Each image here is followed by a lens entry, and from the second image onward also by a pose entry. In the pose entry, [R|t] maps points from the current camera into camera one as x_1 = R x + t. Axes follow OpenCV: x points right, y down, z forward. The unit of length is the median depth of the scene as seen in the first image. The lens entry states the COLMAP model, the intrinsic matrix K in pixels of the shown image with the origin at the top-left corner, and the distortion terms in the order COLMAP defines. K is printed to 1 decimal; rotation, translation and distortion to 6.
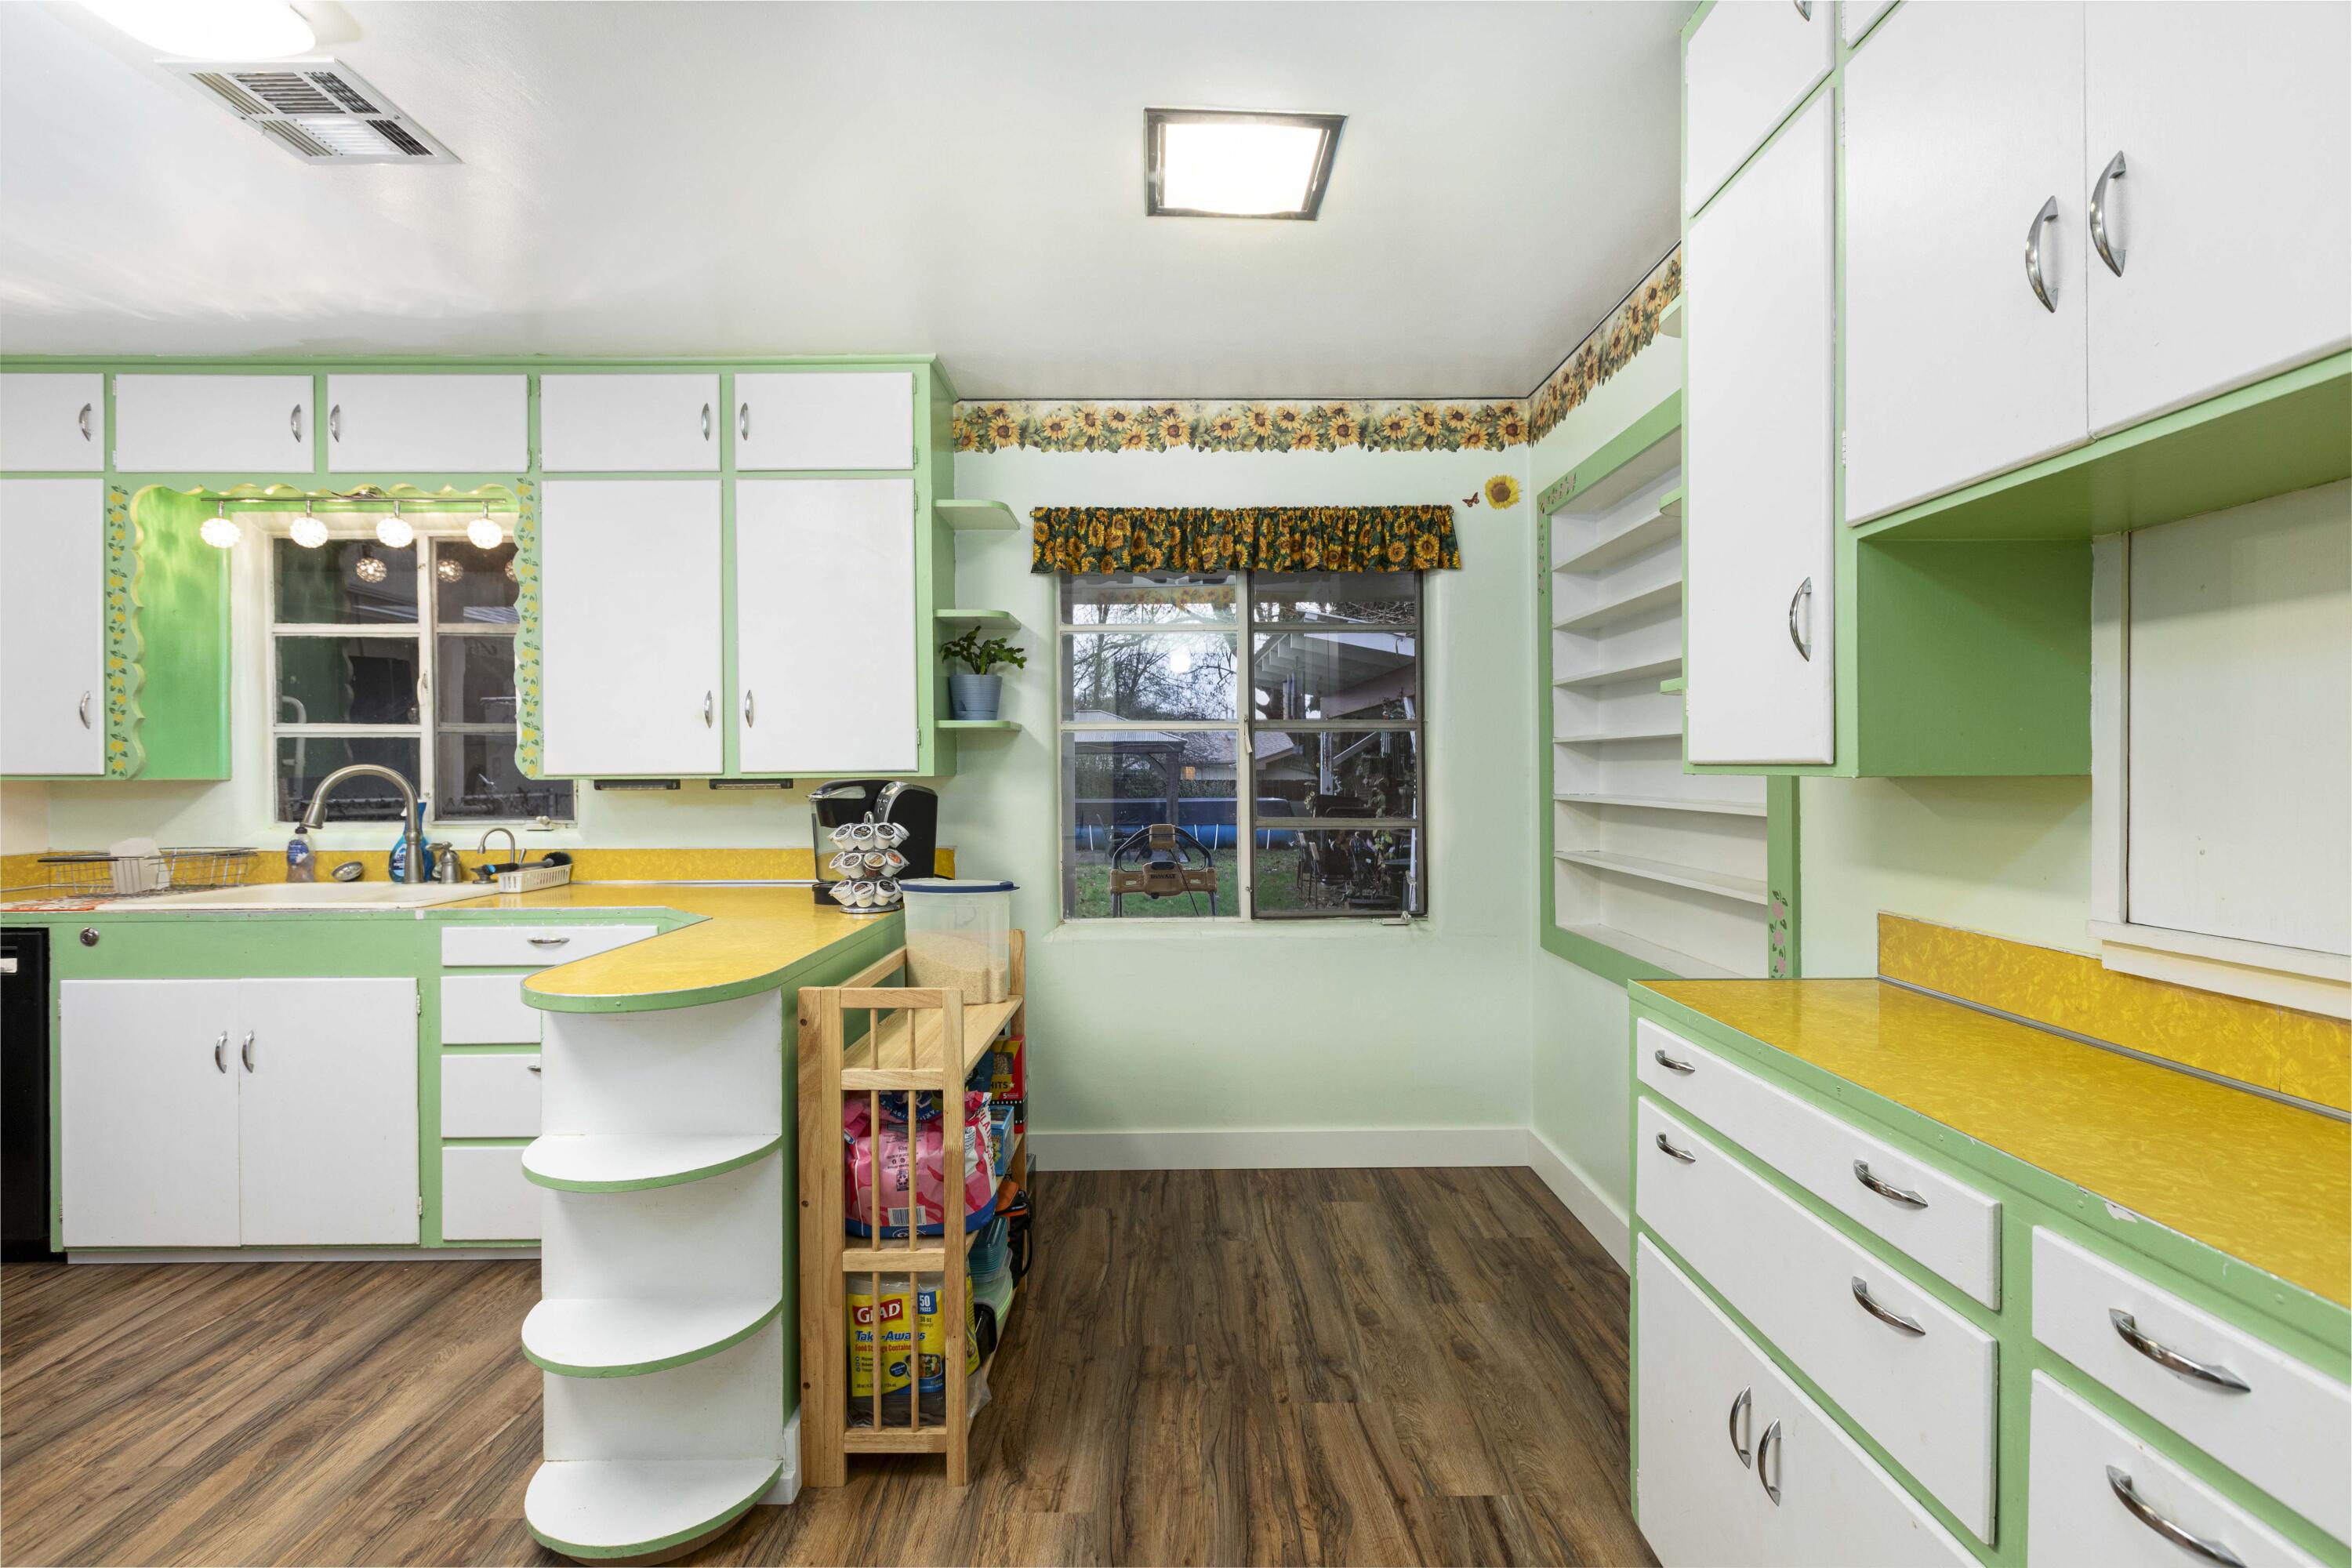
lens RADIAL K [[1054.6, 0, 1189.8], [0, 1054.6, 785.4], [0, 0, 1]] dist [0.000215, -0.000289]
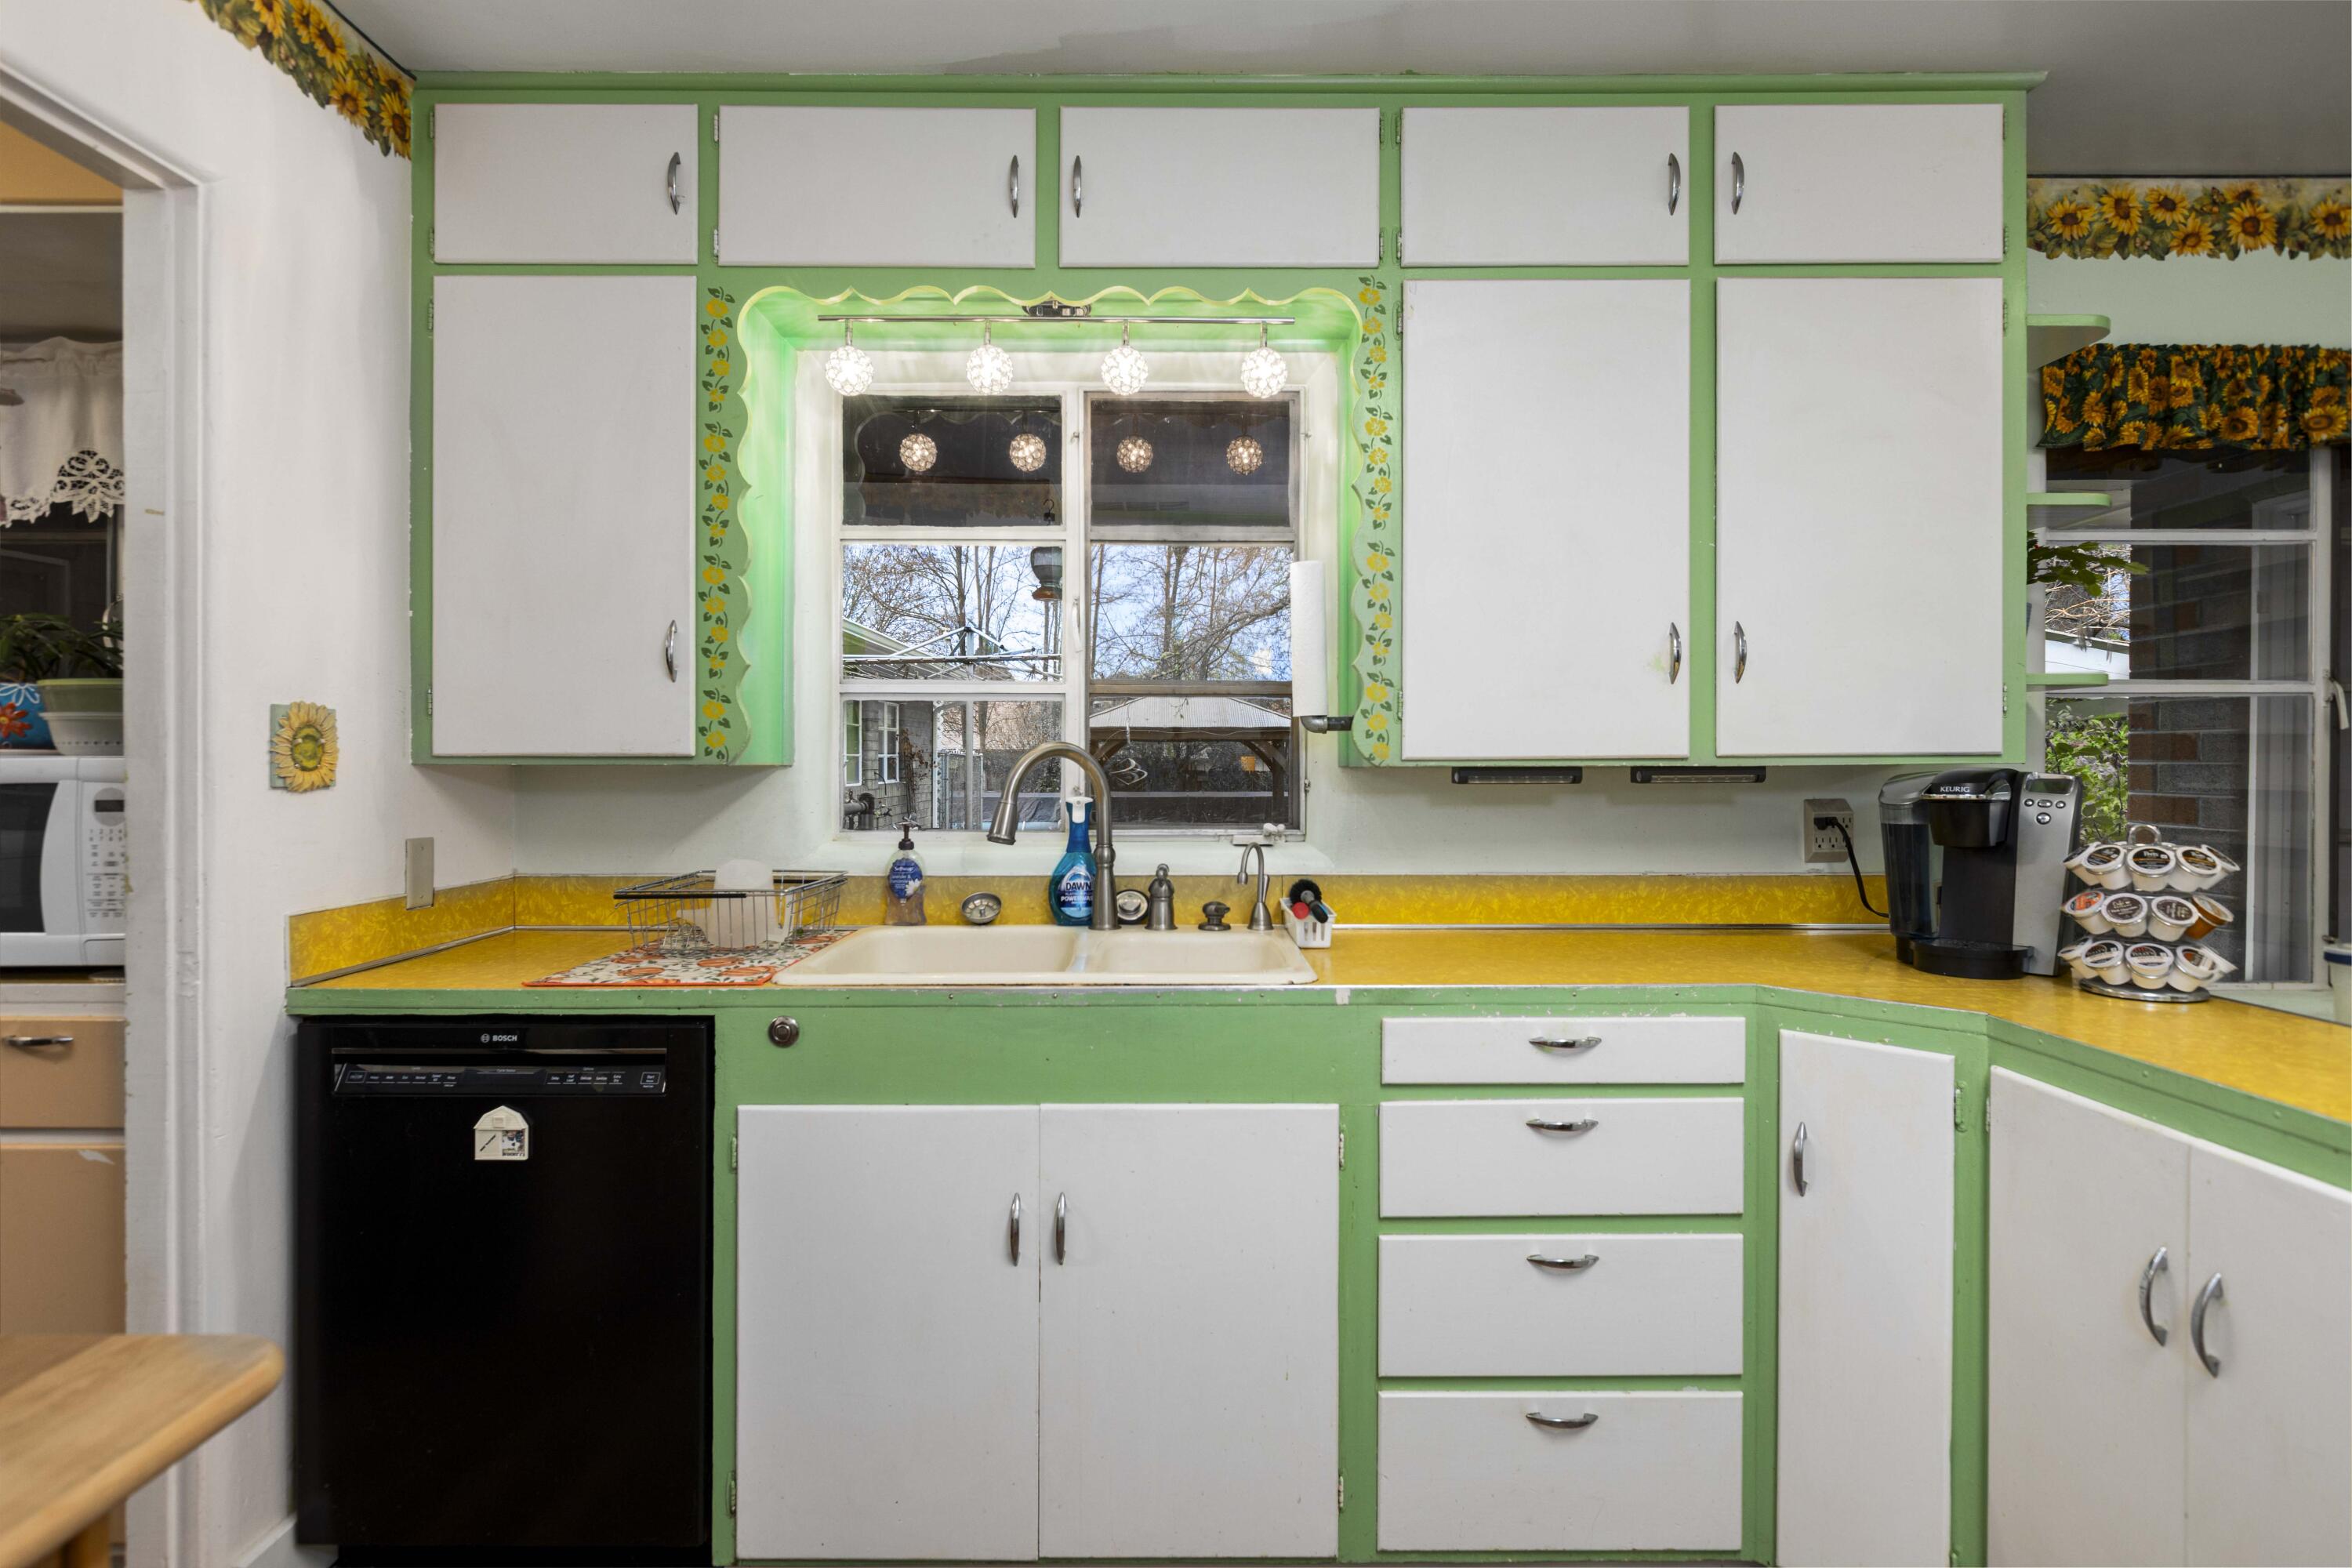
lens RADIAL K [[1158.6, 0, 1176.0], [0, 1158.6, 784.0], [0, 0, 1]] dist [0.001027, -0.000872]
pose [[0.999964, 0.003075, -0.007861, -0.742112], [-0.003035, 0.999983, 0.005051, 0.001794], [0.007877, -0.005027, 0.999956, 0.322840]]
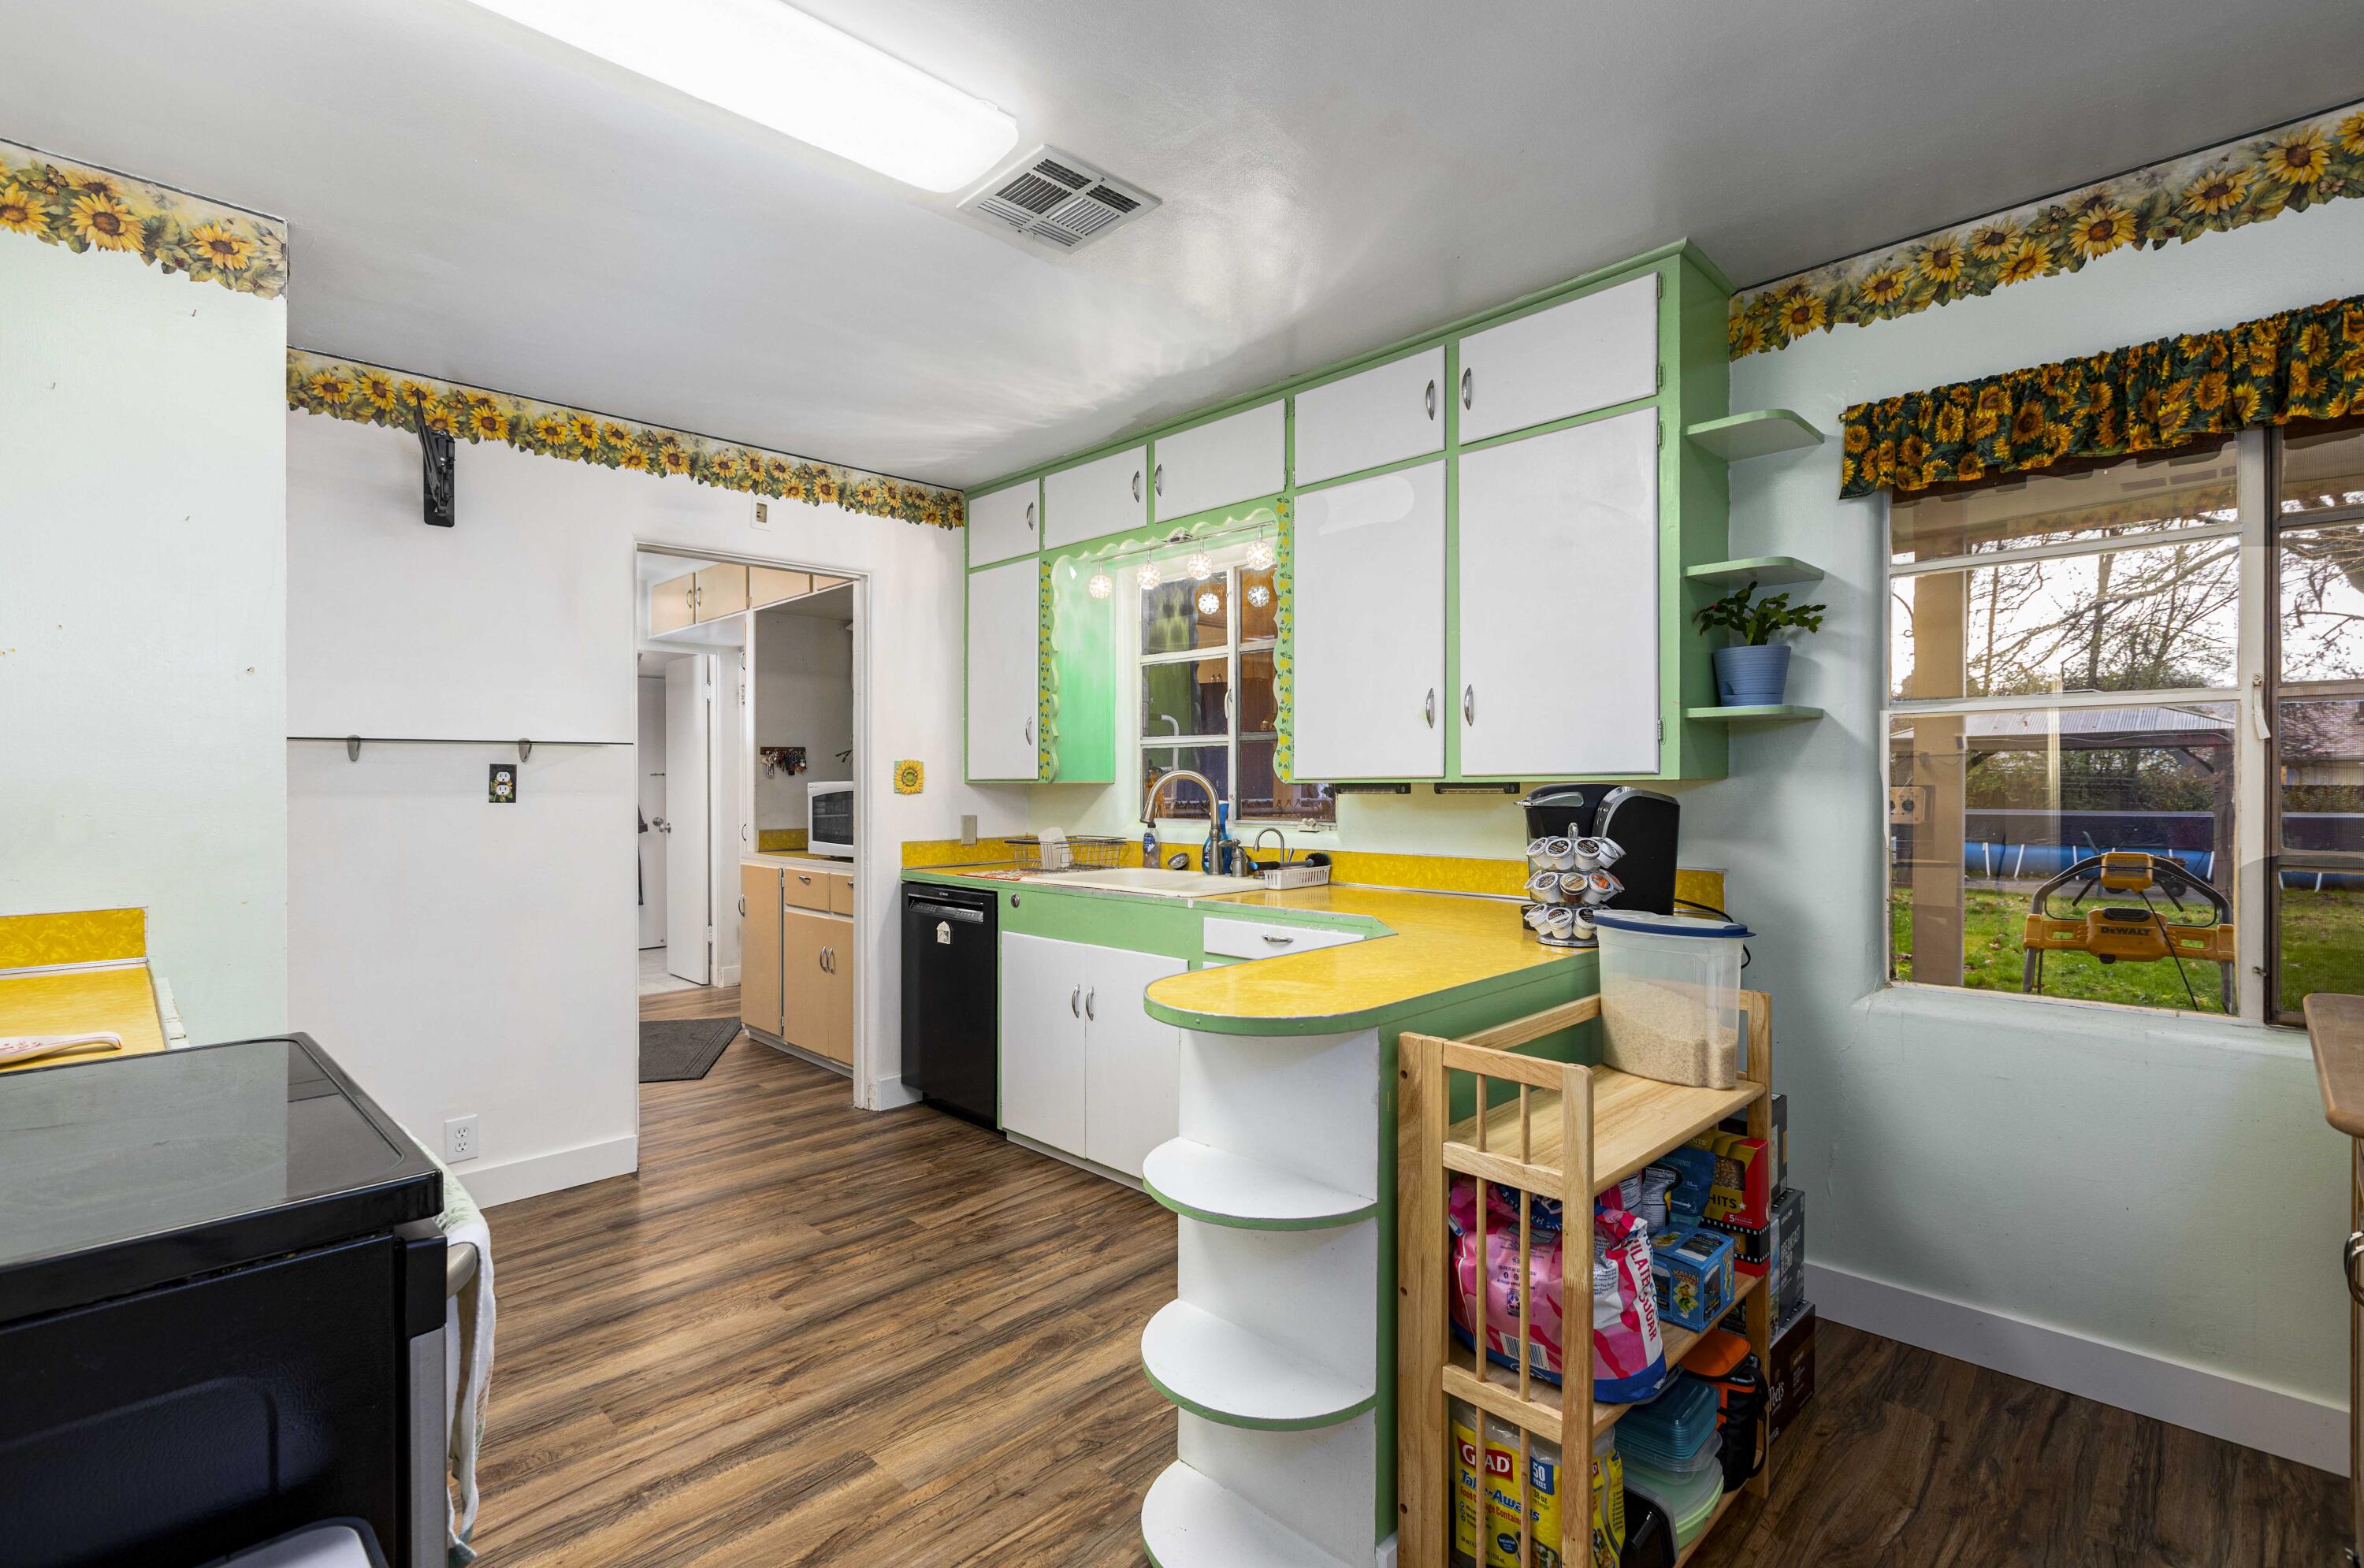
lens RADIAL K [[1081.2, 0, 1180.0], [0, 1081.2, 799.6], [0, 0, 1]] dist [0.001923, -0.000780]
pose [[0.698799, 0.011940, -0.715218, 0.074689], [-0.005613, 0.999921, 0.011209, -0.000792], [0.715296, -0.003819, 0.698811, 0.172222]]
